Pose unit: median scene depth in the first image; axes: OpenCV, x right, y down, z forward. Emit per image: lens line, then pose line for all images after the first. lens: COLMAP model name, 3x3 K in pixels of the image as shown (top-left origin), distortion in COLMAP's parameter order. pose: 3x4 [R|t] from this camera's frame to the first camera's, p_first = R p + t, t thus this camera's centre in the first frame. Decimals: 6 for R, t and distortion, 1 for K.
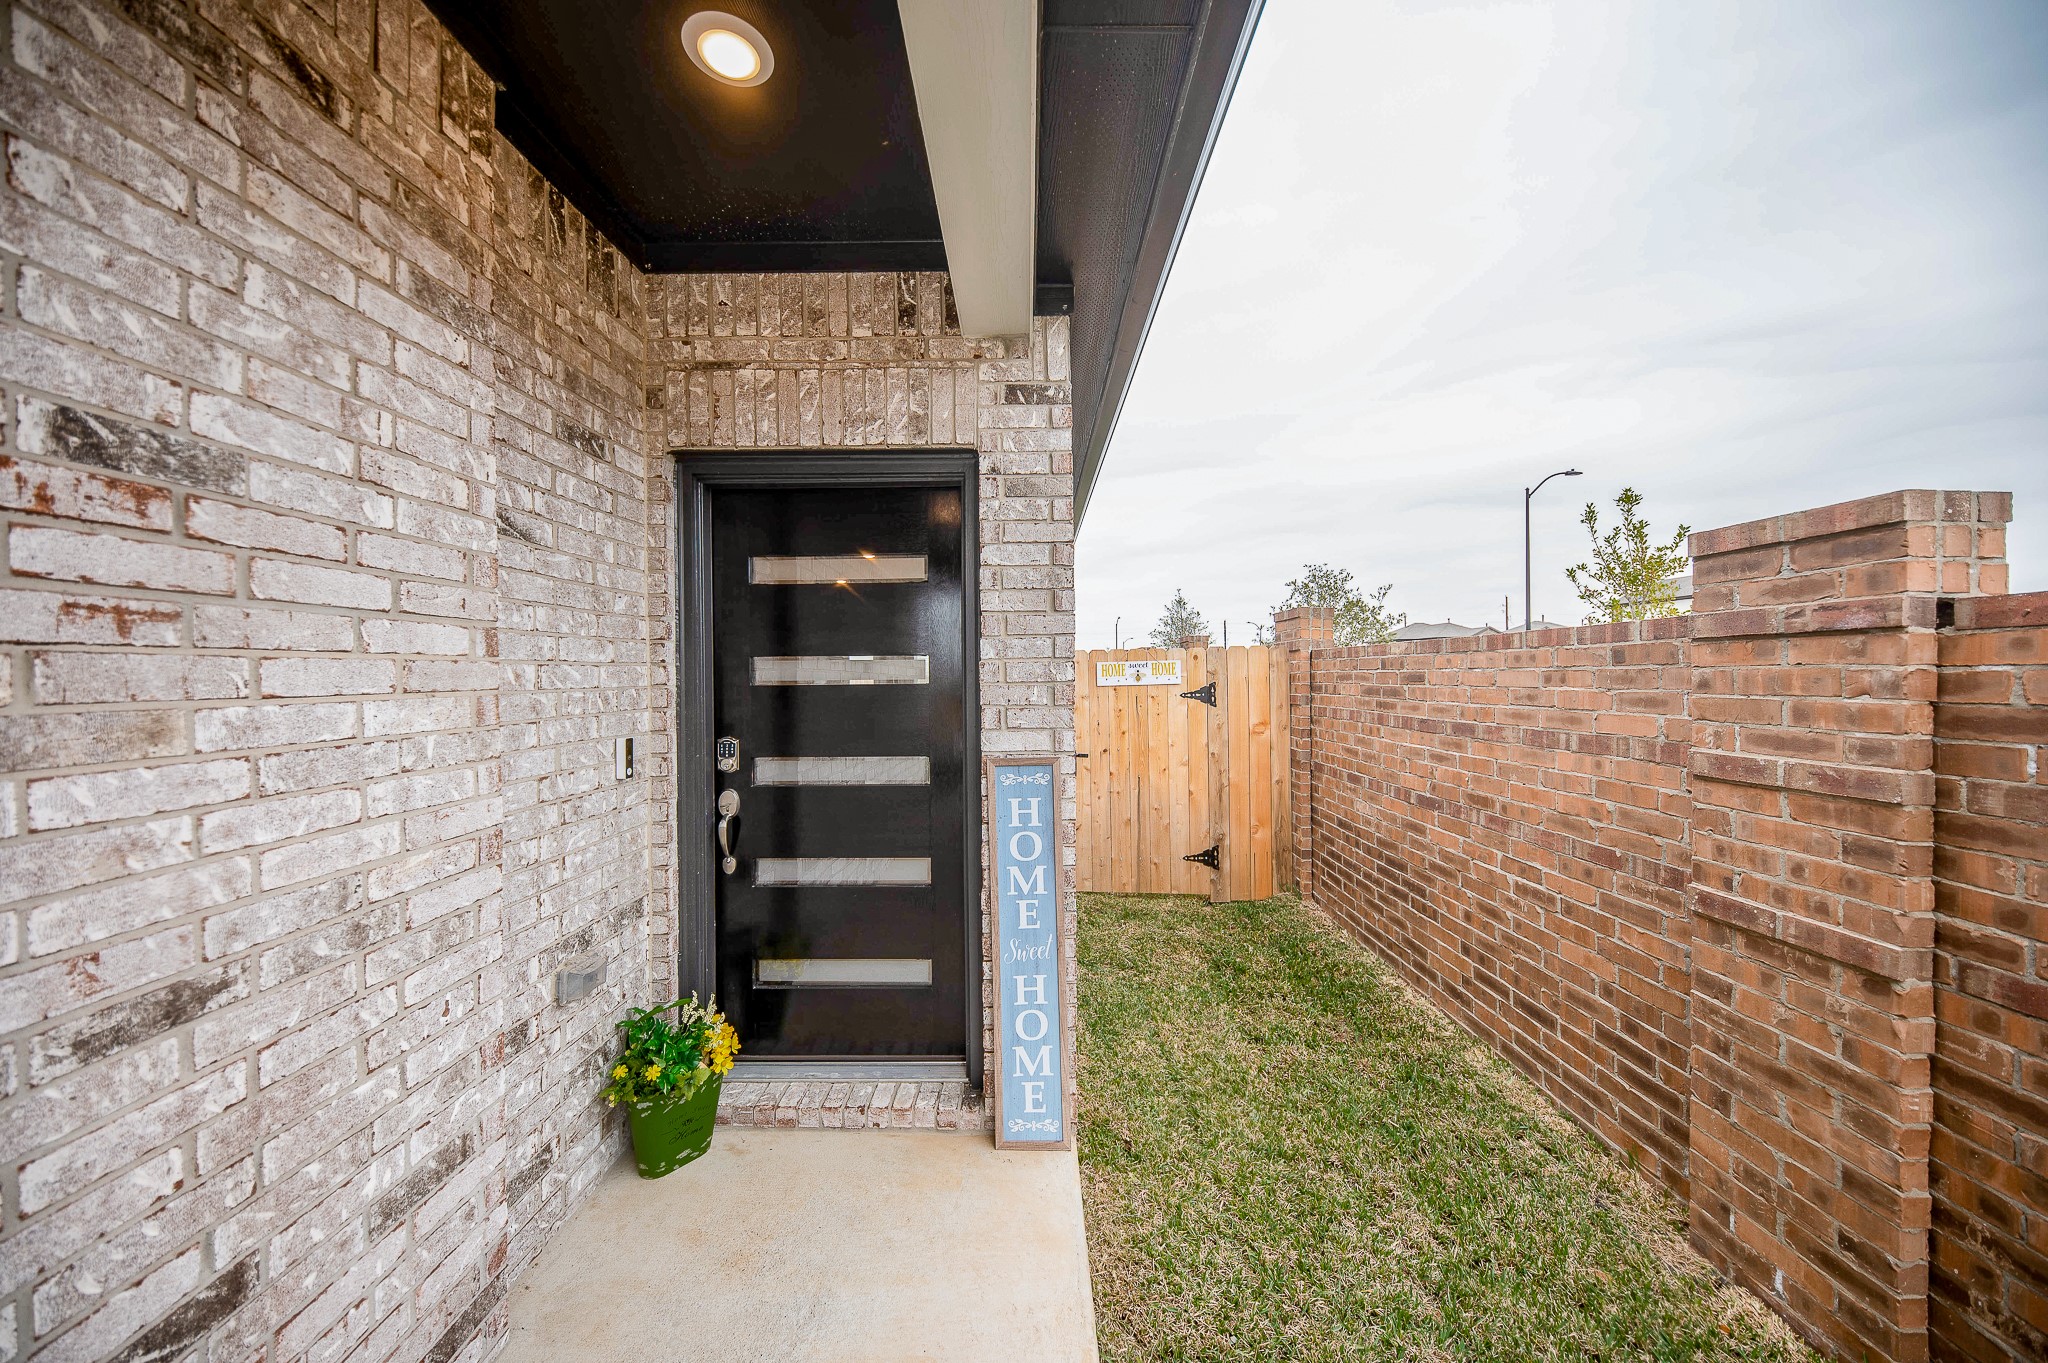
lens RADIAL K [[721.1, 0, 1013.2], [0, 721.1, 671.1], [0, 0, 1]] dist [0.000950, -0.003689]
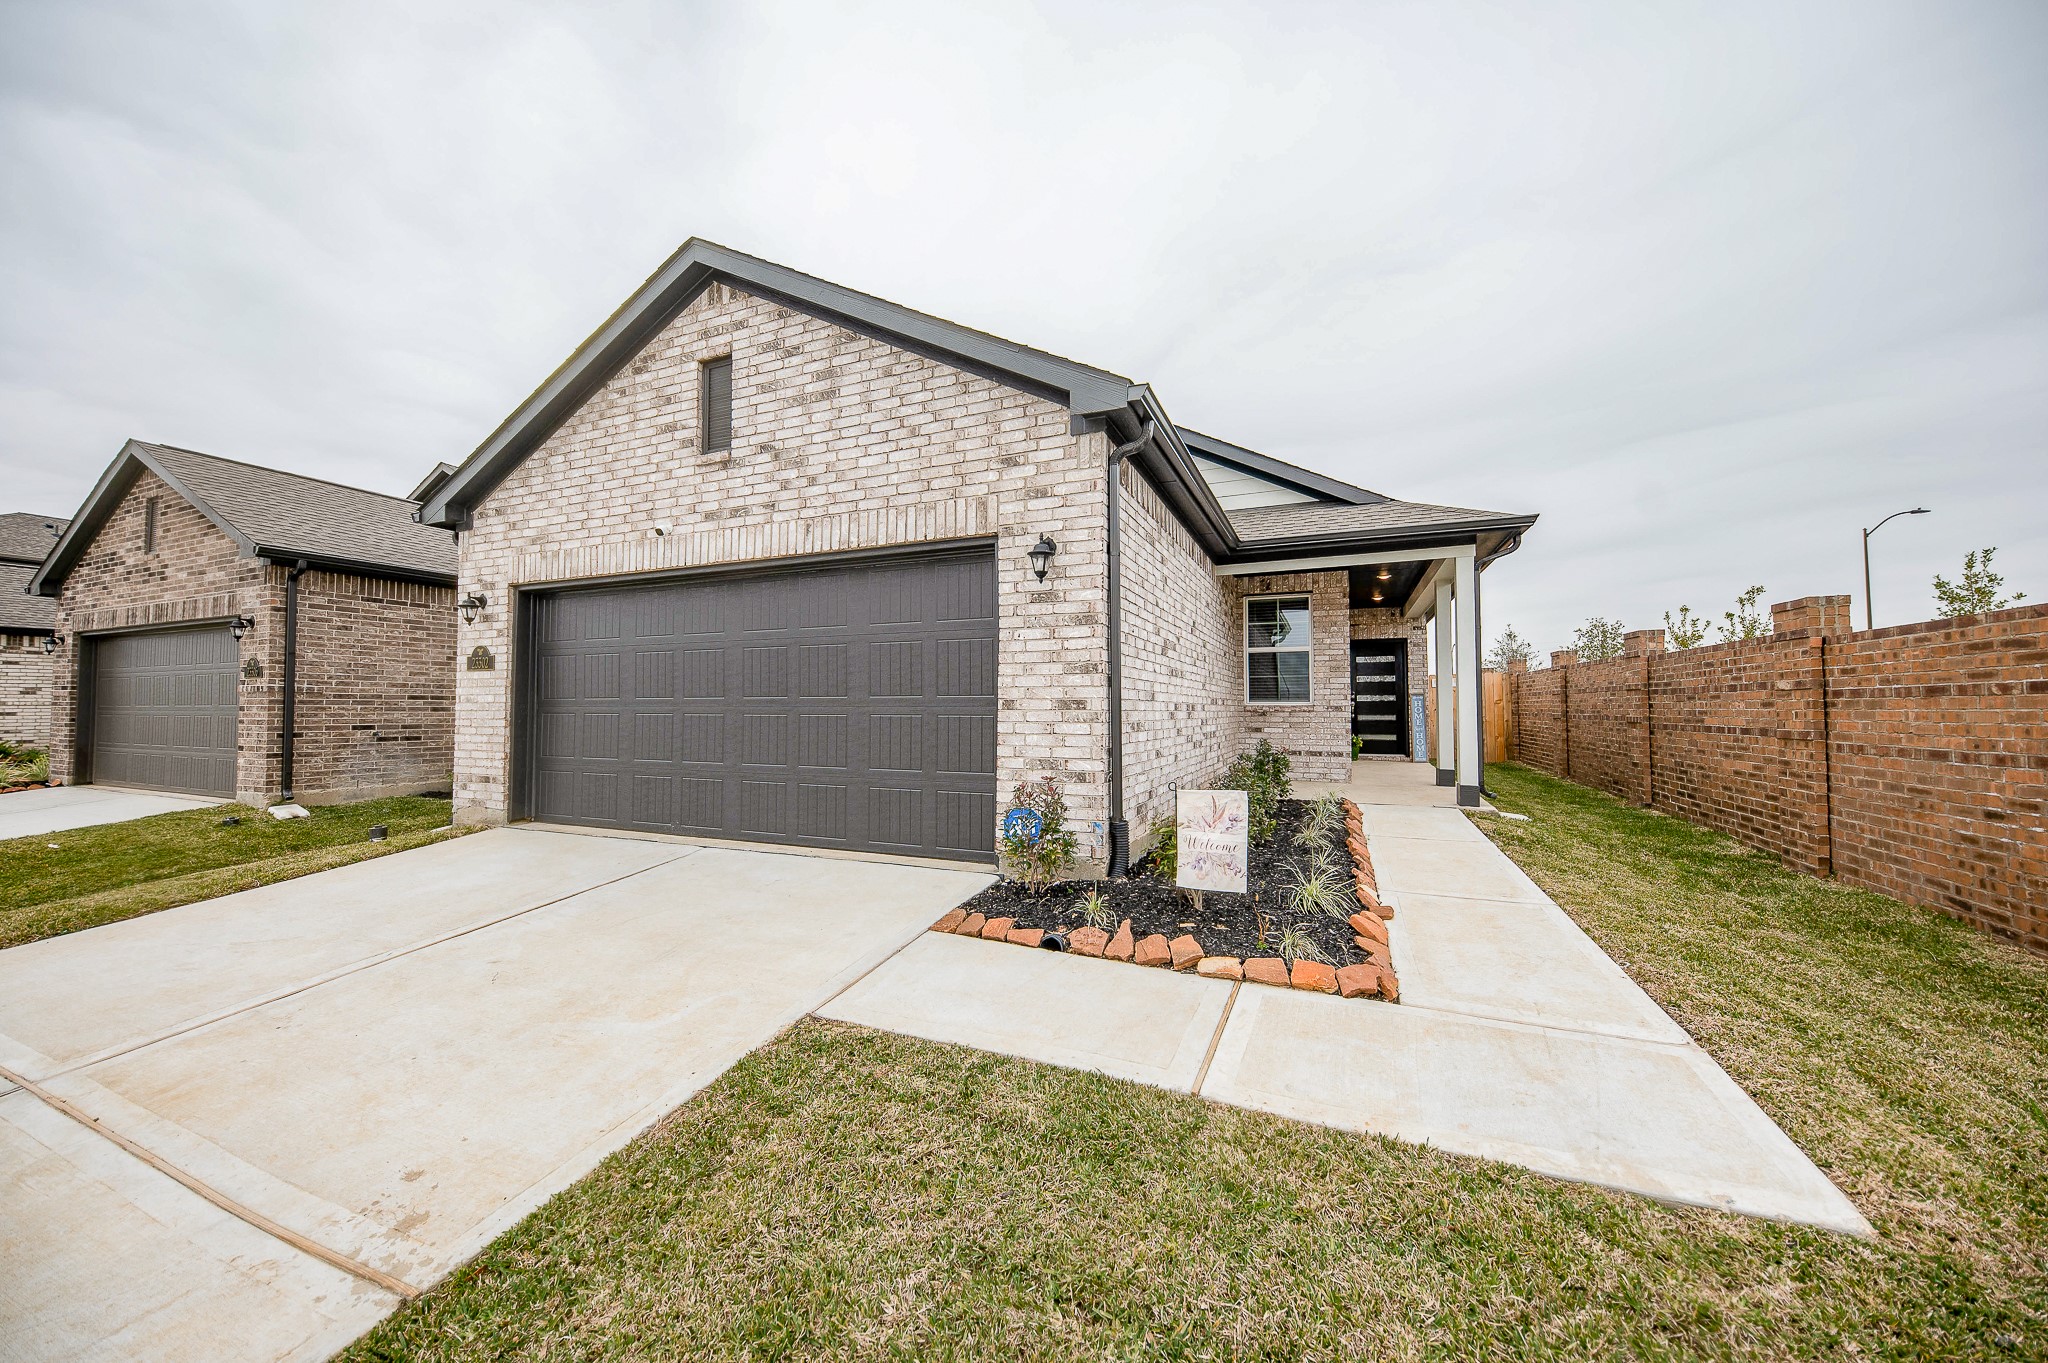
lens RADIAL K [[721.1, 0, 1023.9], [0, 721.1, 678.8], [0, 0, 1]] dist [0.000950, -0.003689]
pose [[0.921117, -0.007731, -0.389208, -0.270698], [-0.003763, 0.999579, -0.028761, 0.077580], [0.389267, 0.027957, 0.920701, -2.315749]]
